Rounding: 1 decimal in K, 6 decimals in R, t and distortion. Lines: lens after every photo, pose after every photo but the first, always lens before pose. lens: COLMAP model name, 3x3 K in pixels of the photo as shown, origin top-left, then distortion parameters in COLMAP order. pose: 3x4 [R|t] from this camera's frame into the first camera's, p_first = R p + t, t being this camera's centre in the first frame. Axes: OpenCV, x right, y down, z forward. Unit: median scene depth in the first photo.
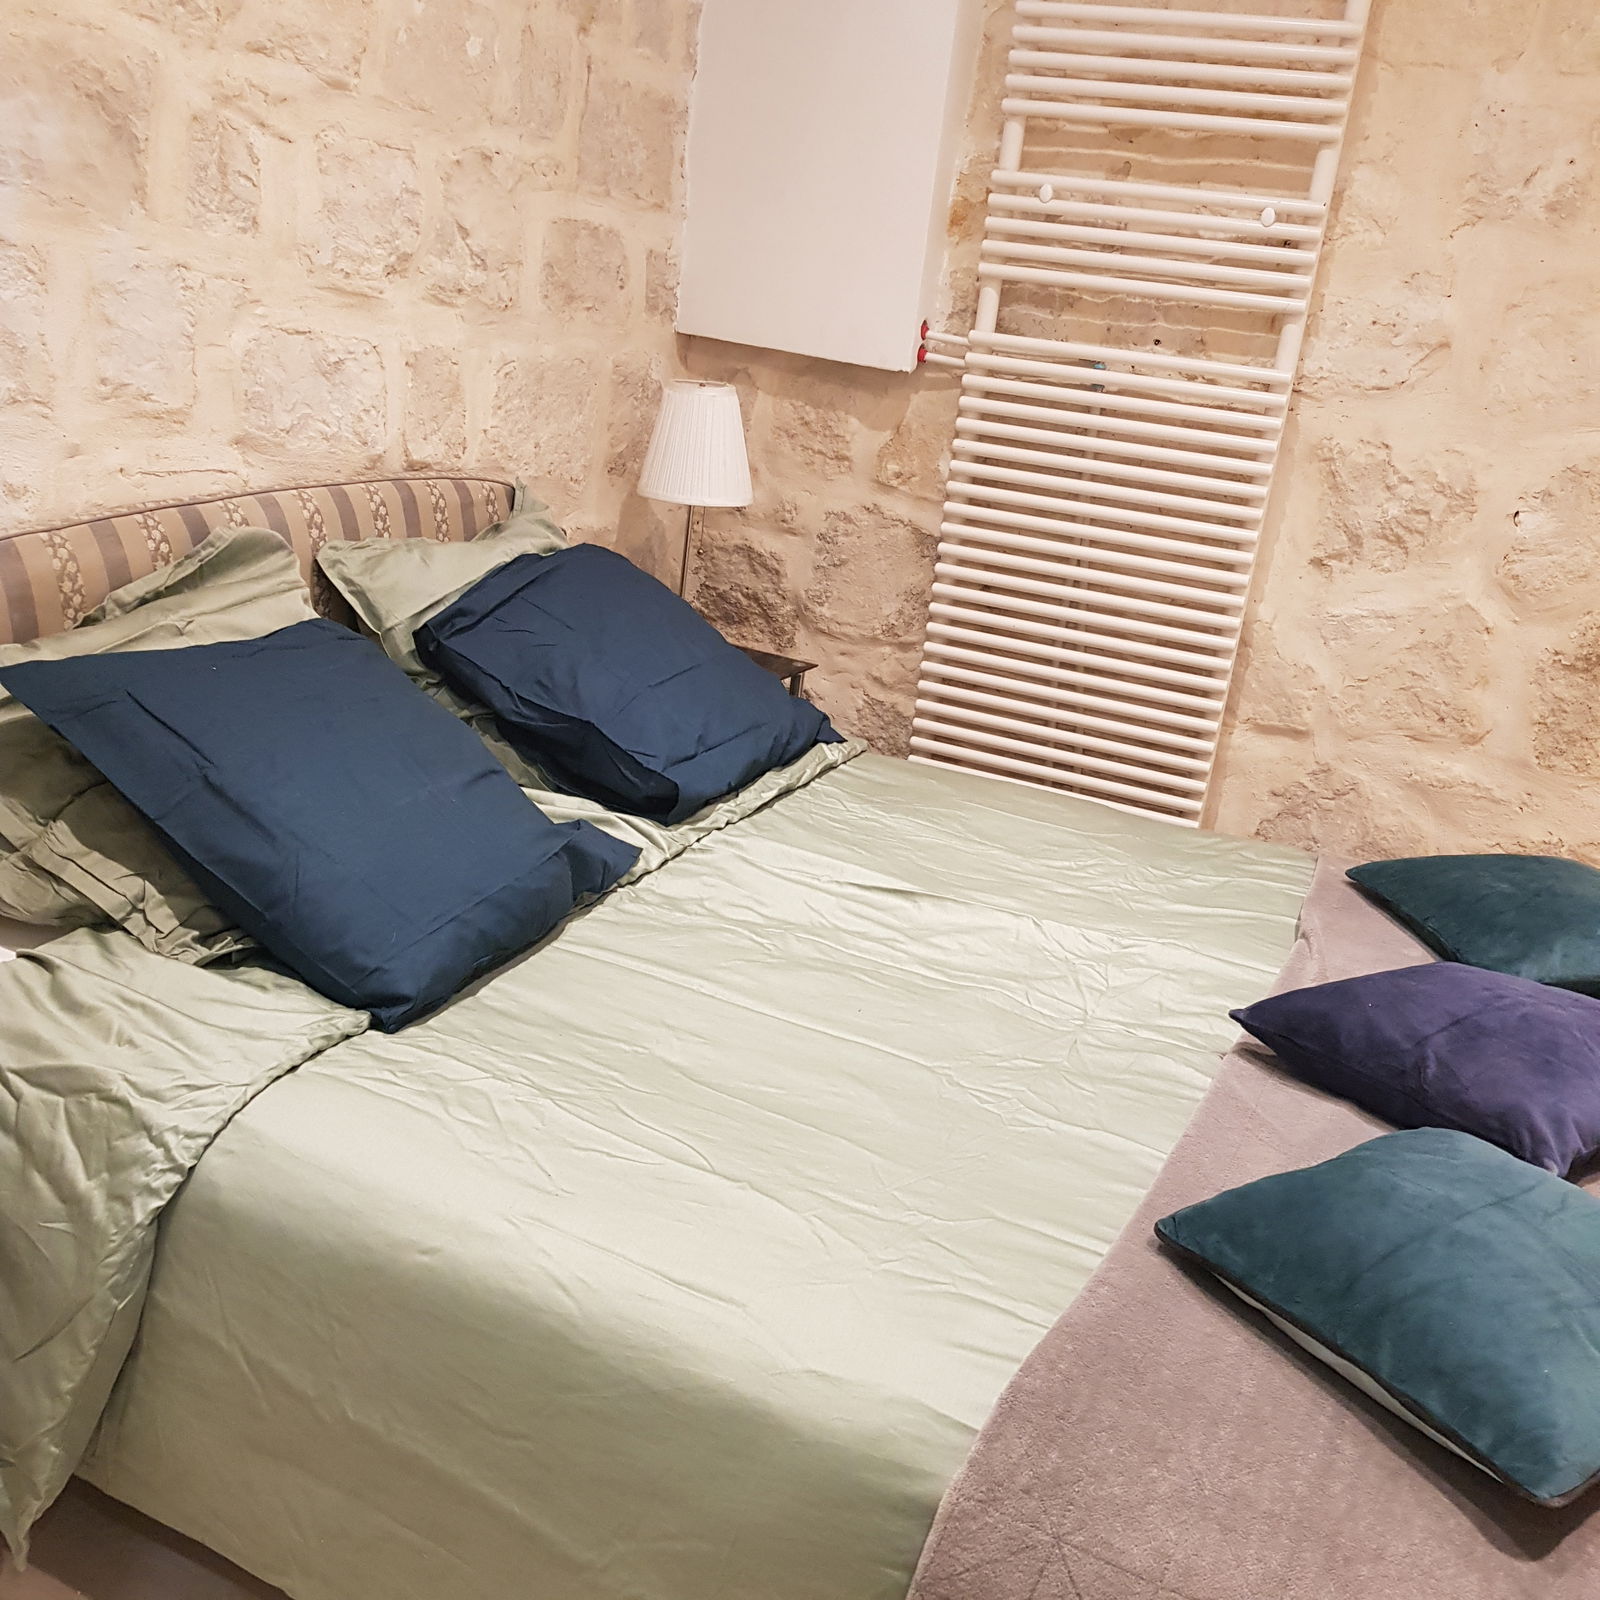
lens RADIAL K [[1661.1, 0, 801.3], [0, 1661.1, 797.8], [0, 0, 1]] dist [0.007184, 0.000000]
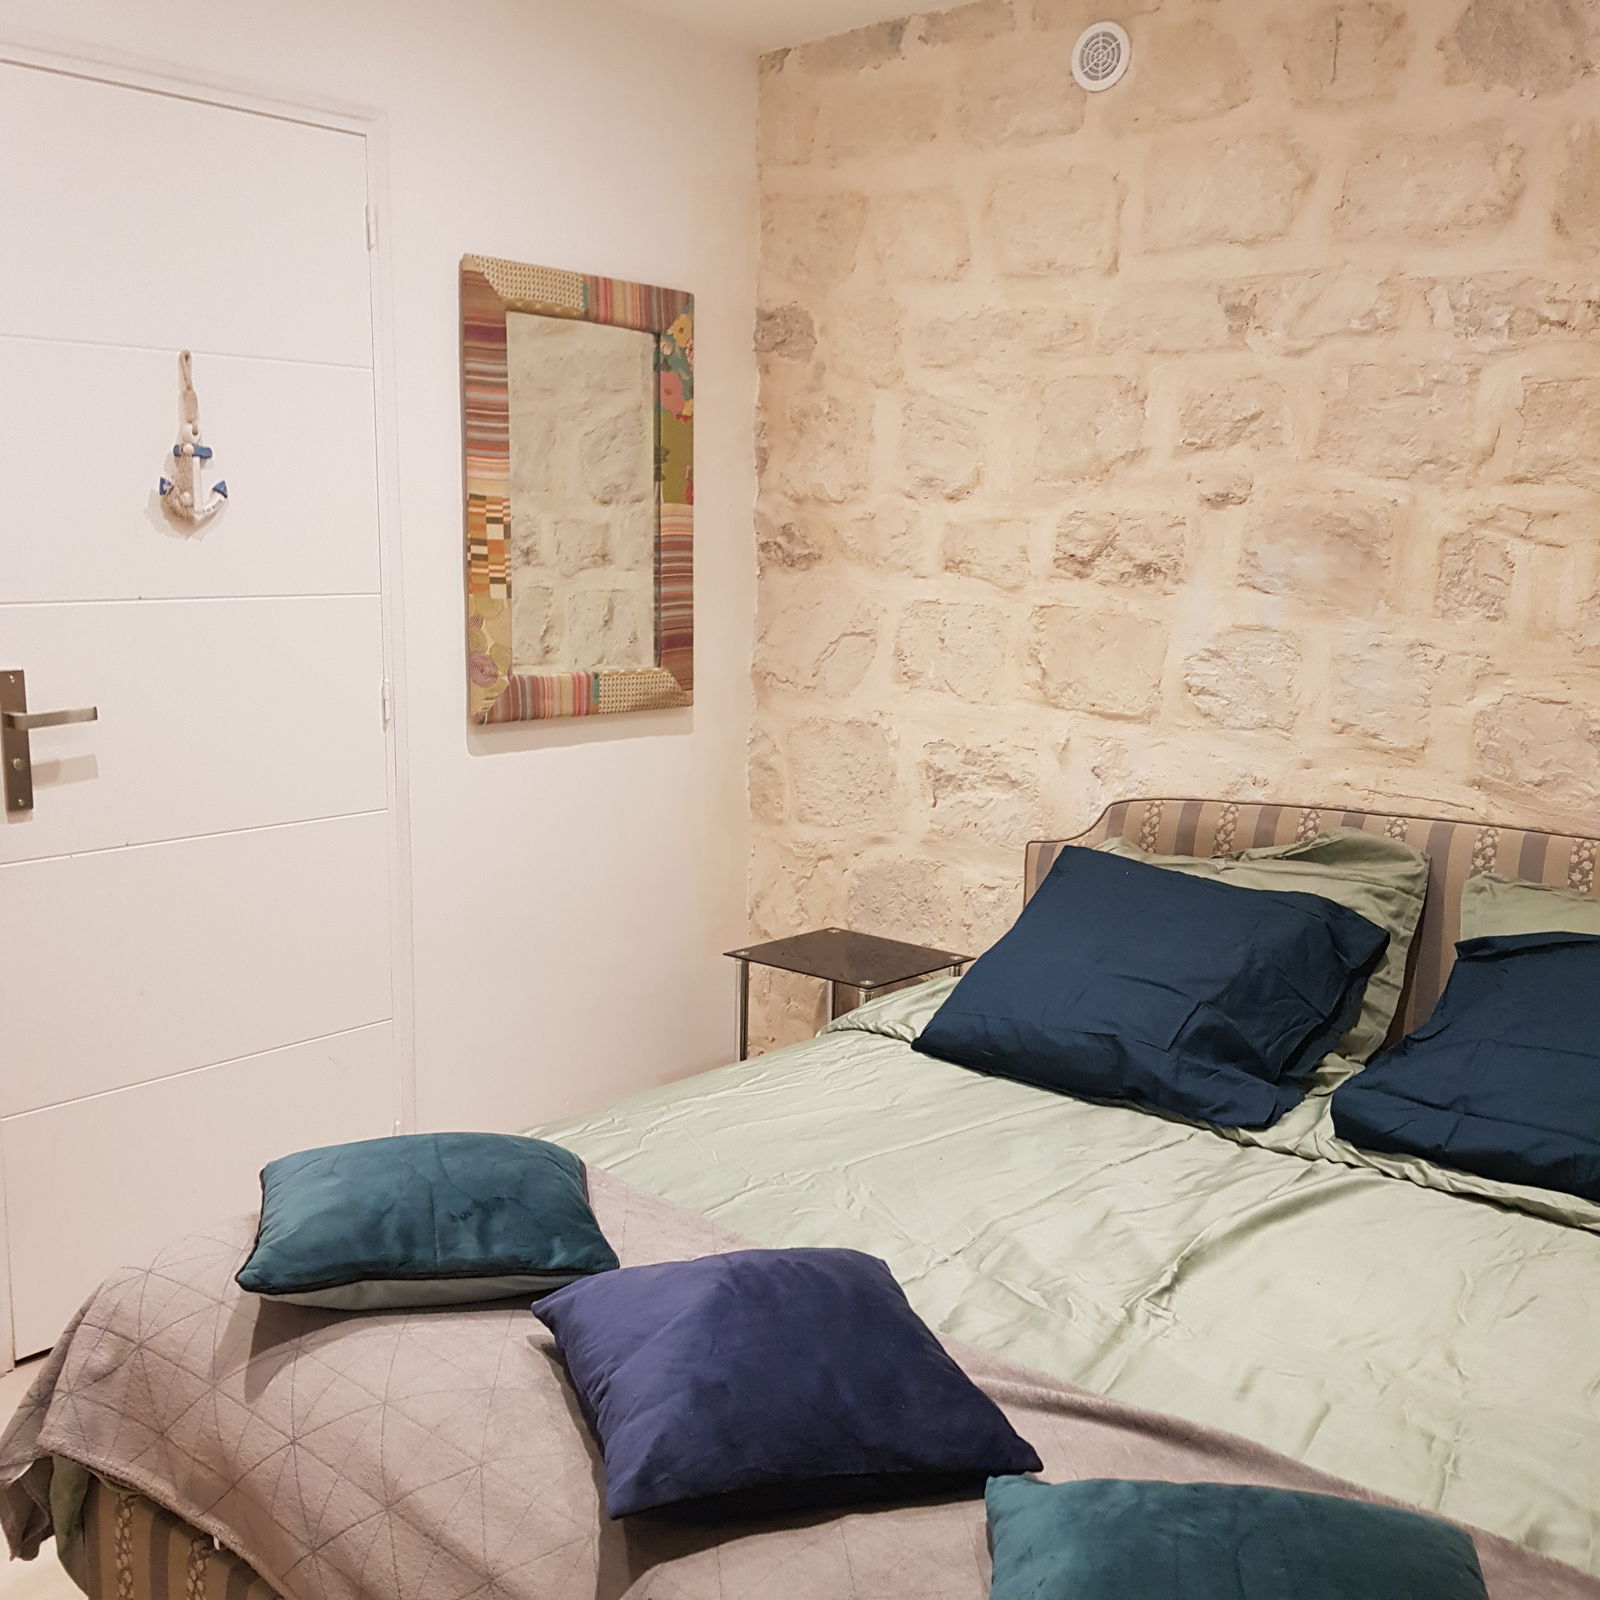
lens RADIAL K [[1661.1, 0, 800.3], [0, 1661.1, 801.1], [0, 0, 1]] dist [0.007184, 0.000000]
pose [[-0.285532, 0.030484, -0.957884, 1.063286], [-0.344912, 0.929252, 0.132386, -0.209819], [0.894152, 0.368186, -0.254817, 0.948691]]
